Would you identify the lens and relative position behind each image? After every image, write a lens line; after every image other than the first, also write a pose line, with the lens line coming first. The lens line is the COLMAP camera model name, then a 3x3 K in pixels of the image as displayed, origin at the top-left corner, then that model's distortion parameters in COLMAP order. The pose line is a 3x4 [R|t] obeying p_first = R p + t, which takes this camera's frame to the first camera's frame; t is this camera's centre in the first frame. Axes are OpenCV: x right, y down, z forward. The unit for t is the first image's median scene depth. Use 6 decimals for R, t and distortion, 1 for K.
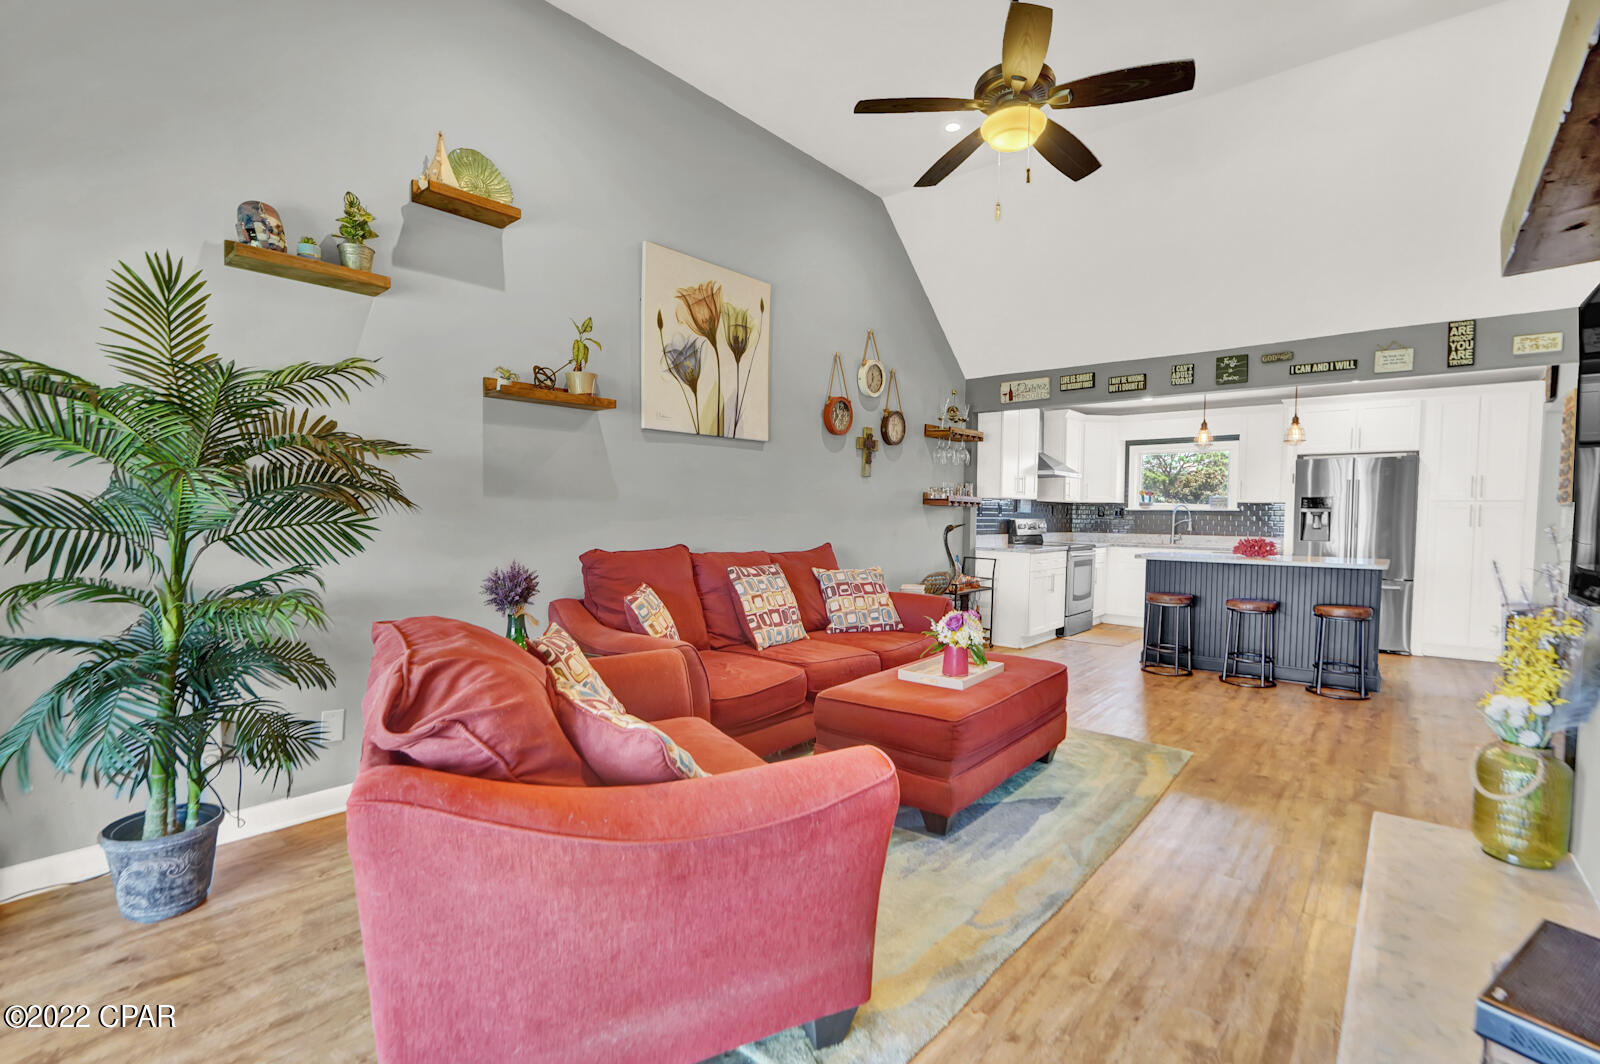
lens RADIAL K [[718.1, 0, 792.5], [0, 718.1, 547.0], [0, 0, 1]] dist [-0.021860, 0.003247]
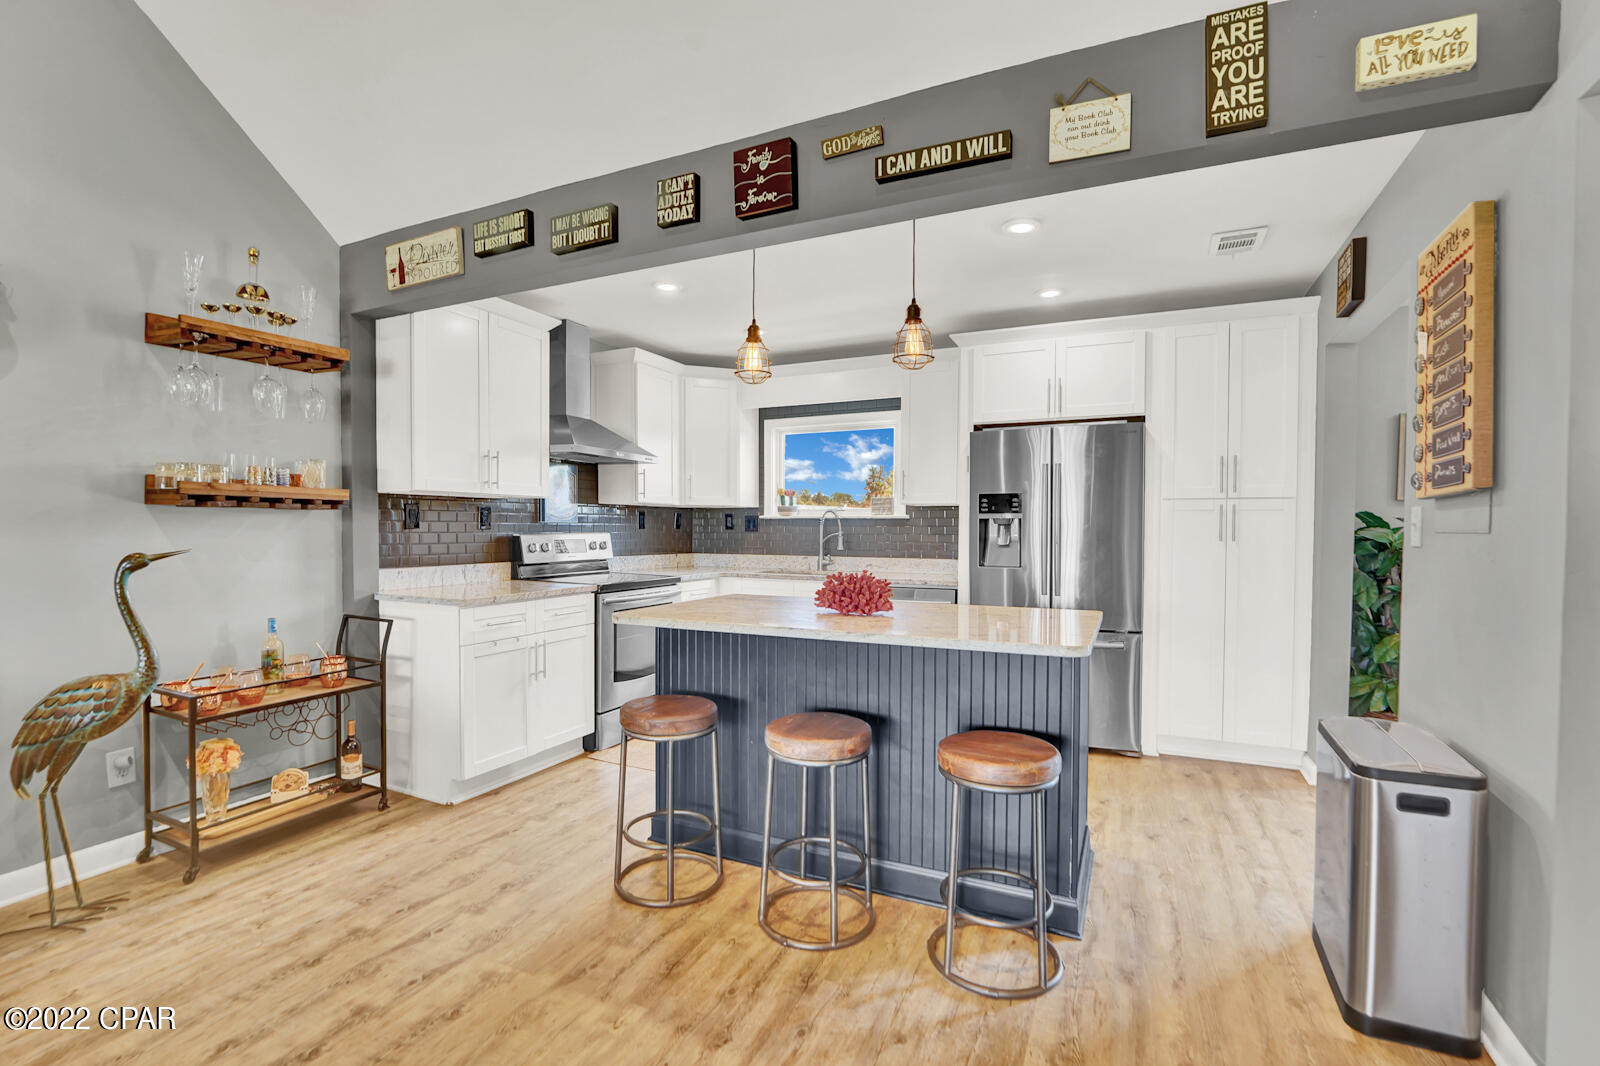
lens RADIAL K [[718.1, 0, 791.4], [0, 718.1, 545.8], [0, 0, 1]] dist [-0.021860, 0.003247]
pose [[0.963983, -0.012215, 0.265683, 0.521483], [0.017361, 0.999704, -0.017031, -0.024833], [-0.265397, 0.021030, 0.963910, 0.597247]]
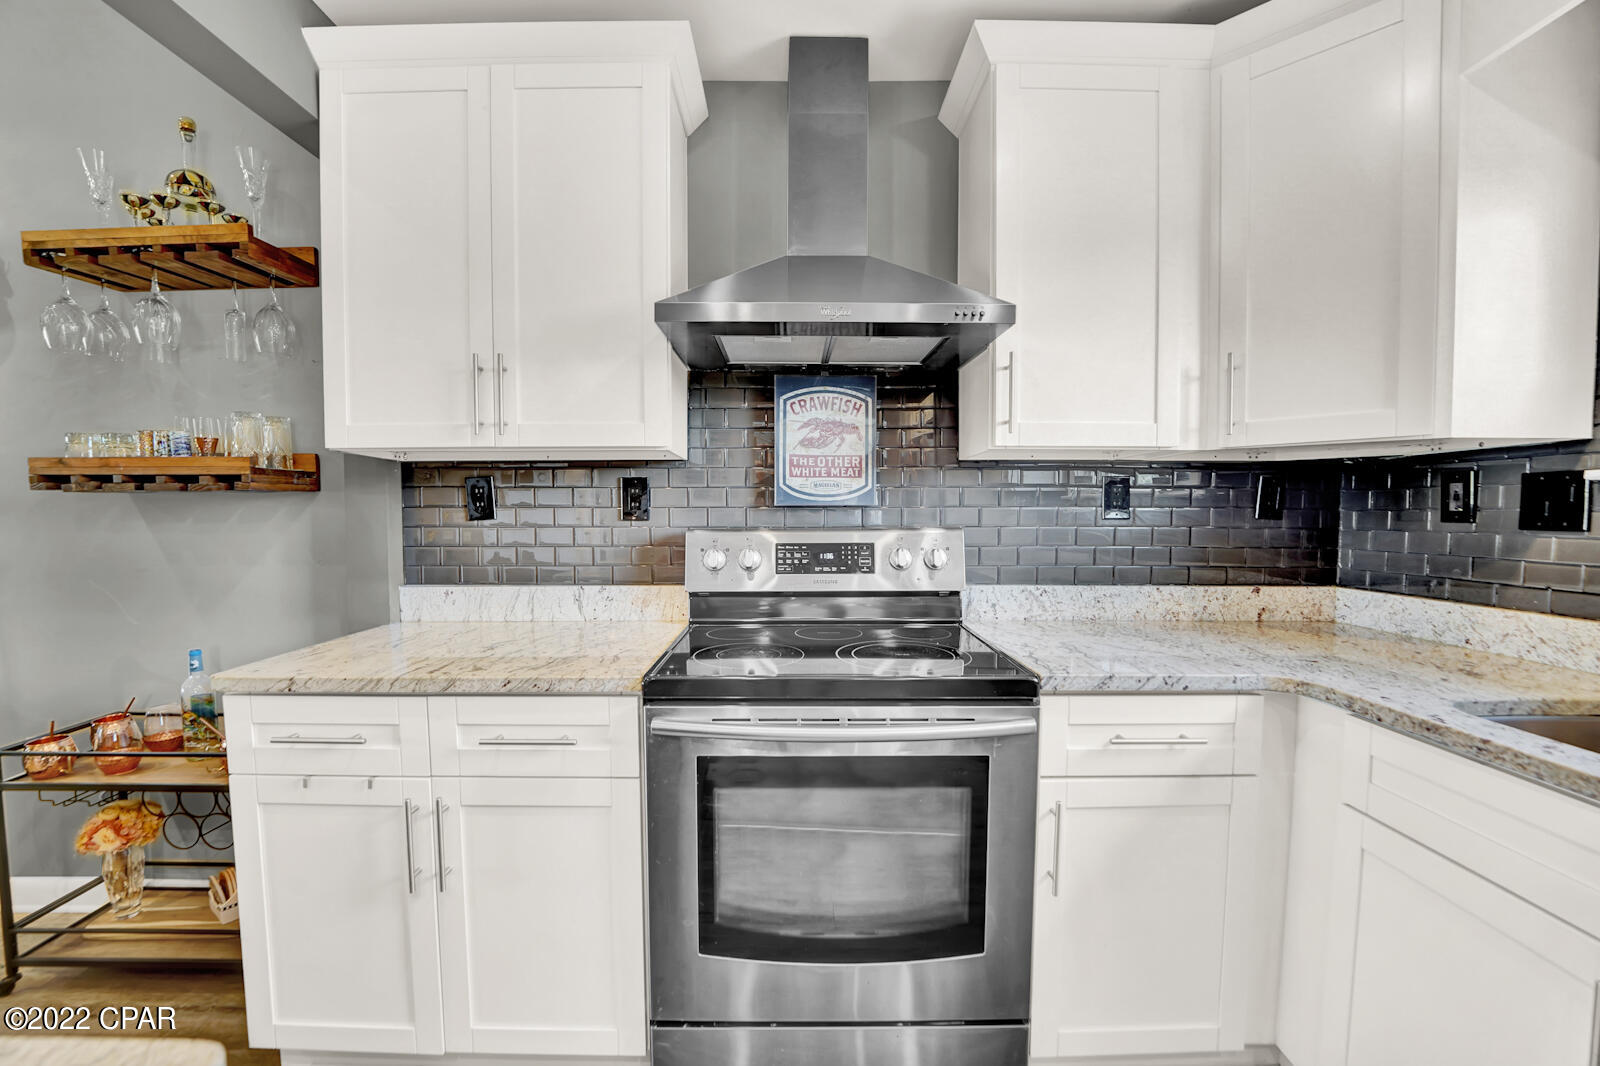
lens RADIAL K [[659.1, 0, 791.8], [0, 659.1, 544.3], [0, 0, 1]] dist [-0.030274, 0.003426]
pose [[0.653881, 0.024673, -0.756195, 0.743766], [-0.027396, 0.999585, 0.008924, -0.053396], [0.756101, 0.014882, 0.654285, 1.242049]]
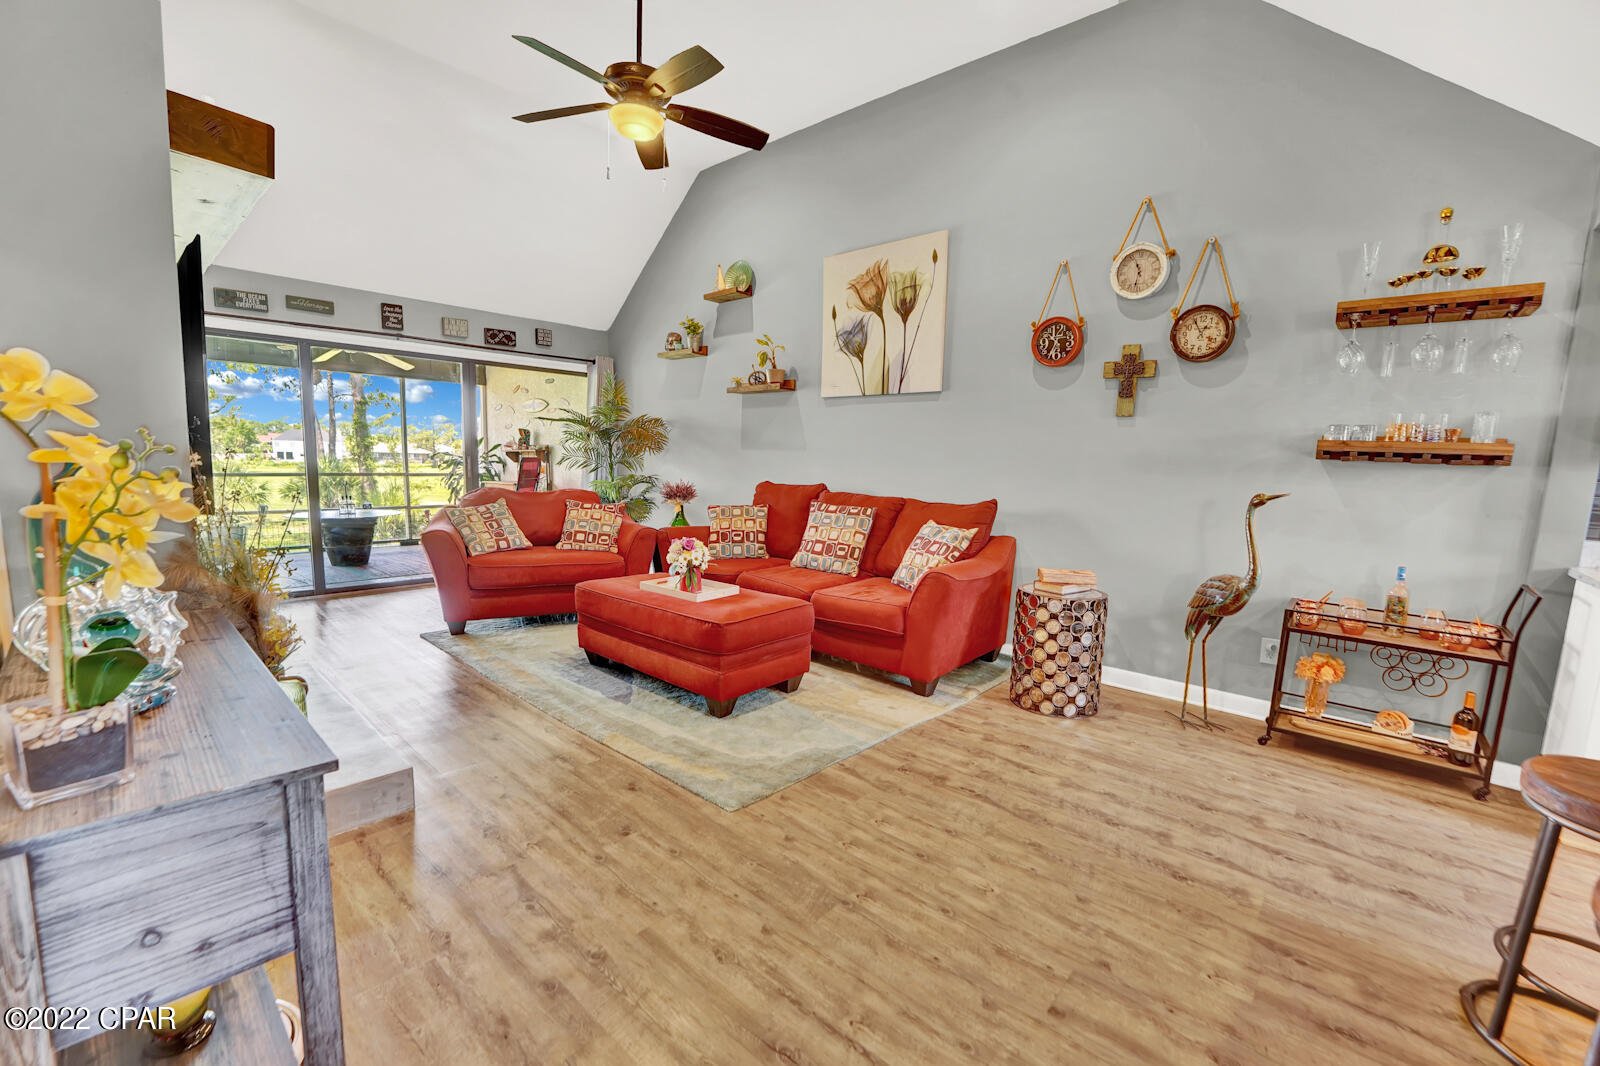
lens RADIAL K [[659.1, 0, 798.4], [0, 659.1, 545.0], [0, 0, 1]] dist [-0.030274, 0.003426]
pose [[-0.015555, 0.121769, -0.992437, 0.807360], [-0.080503, 0.989182, 0.122632, -0.028007], [0.996633, 0.081802, -0.005584, 0.738151]]
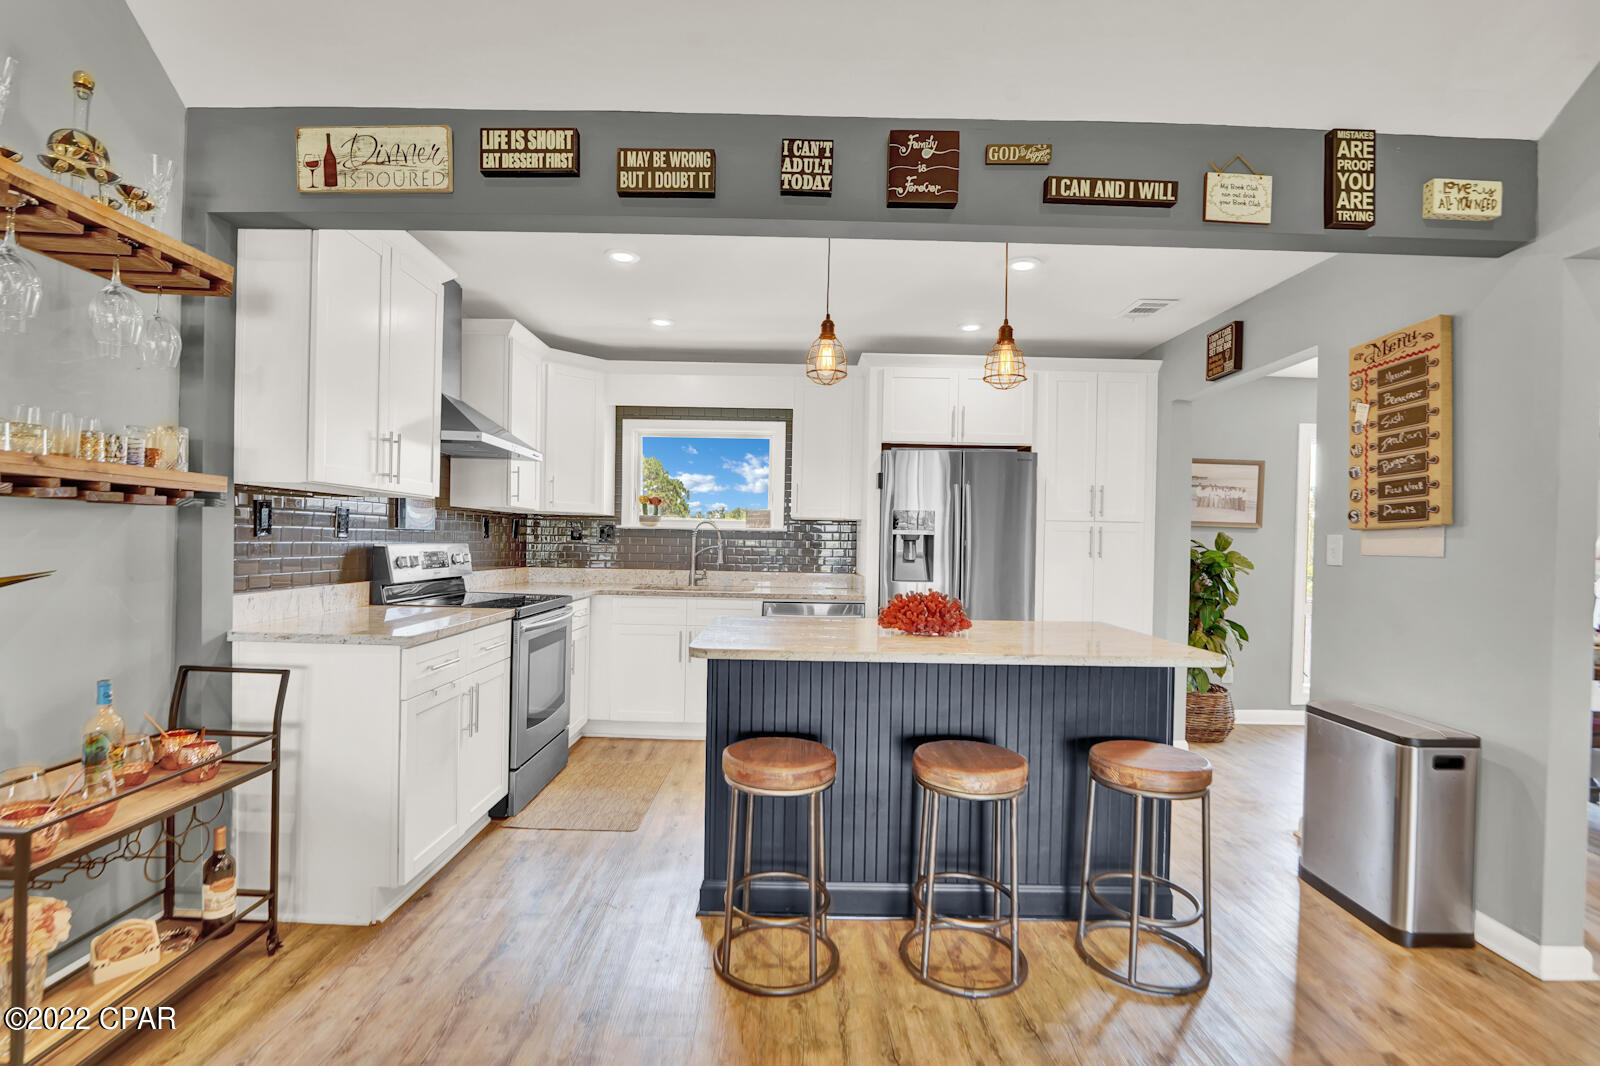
lens RADIAL K [[718.1, 0, 789.7], [0, 718.1, 545.5], [0, 0, 1]] dist [-0.021860, 0.003247]
pose [[0.754330, 0.001654, 0.656494, 0.308278], [0.017979, 0.999570, -0.023177, -0.035429], [-0.656249, 0.029287, 0.753975, 0.765148]]
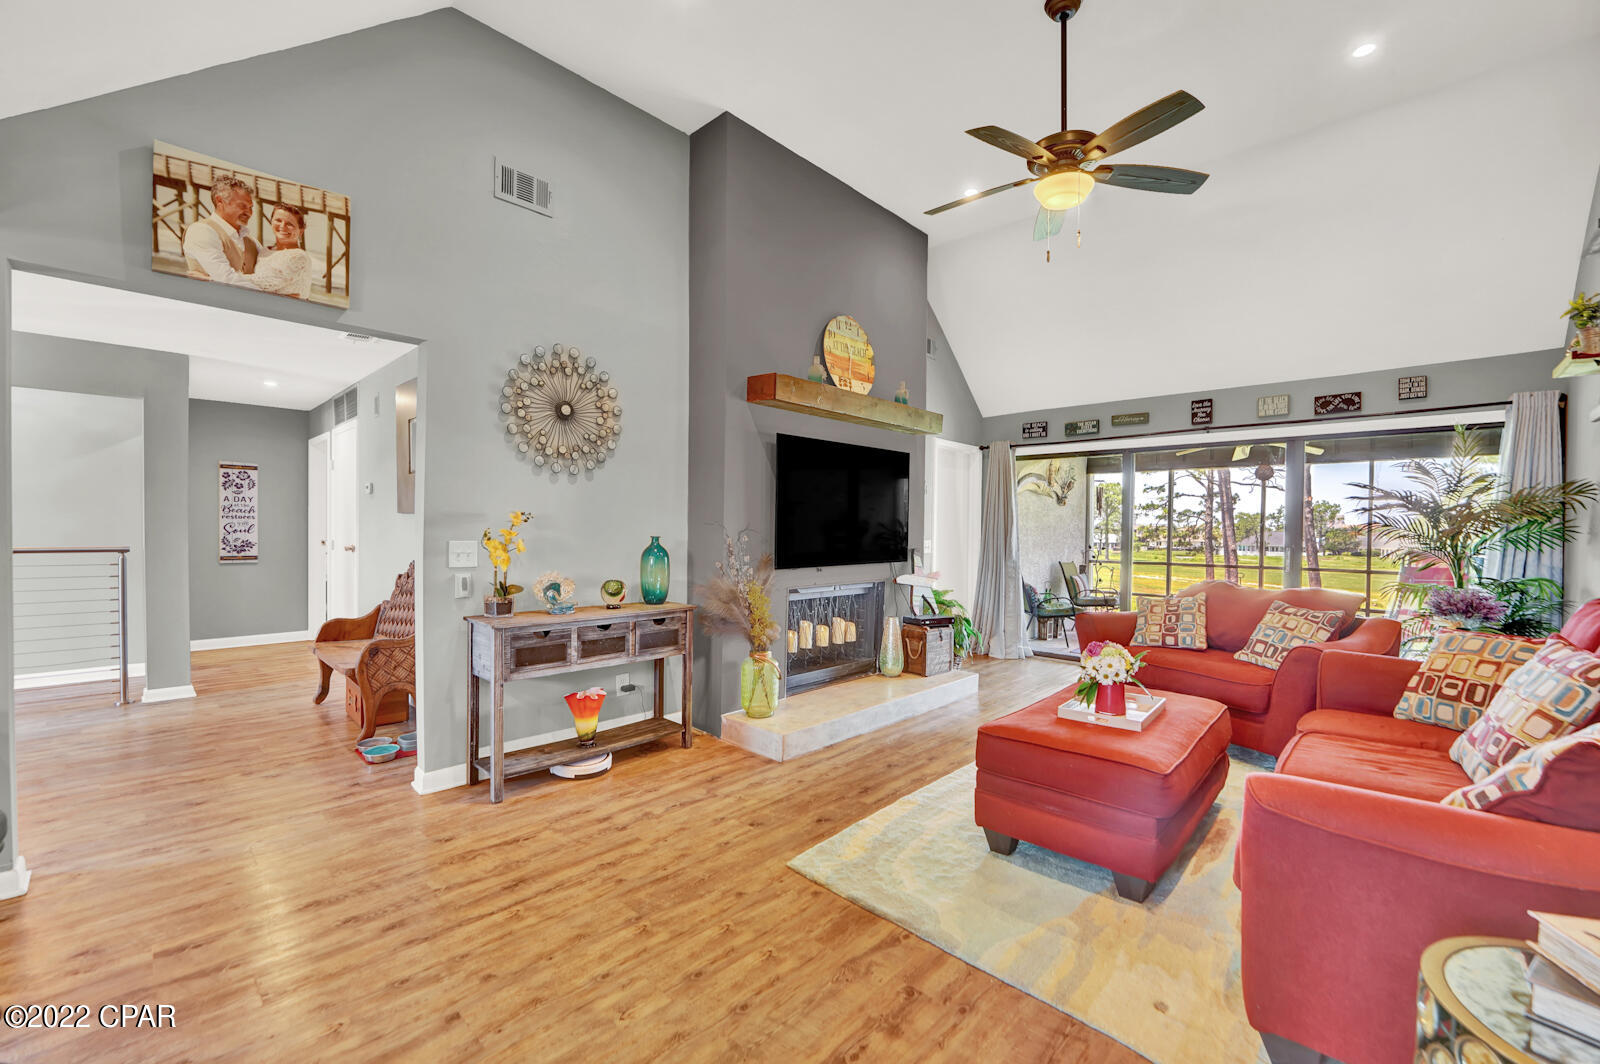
lens RADIAL K [[655.3, 0, 779.3], [0, 655.3, 541.4], [0, 0, 1]] dist [-0.026883, -0.000041]
pose [[-0.998144, -0.022192, 0.056711, 0.381306], [-0.018429, 0.997646, 0.066045, -0.054300], [-0.058043, 0.064877, -0.996204, 1.149632]]
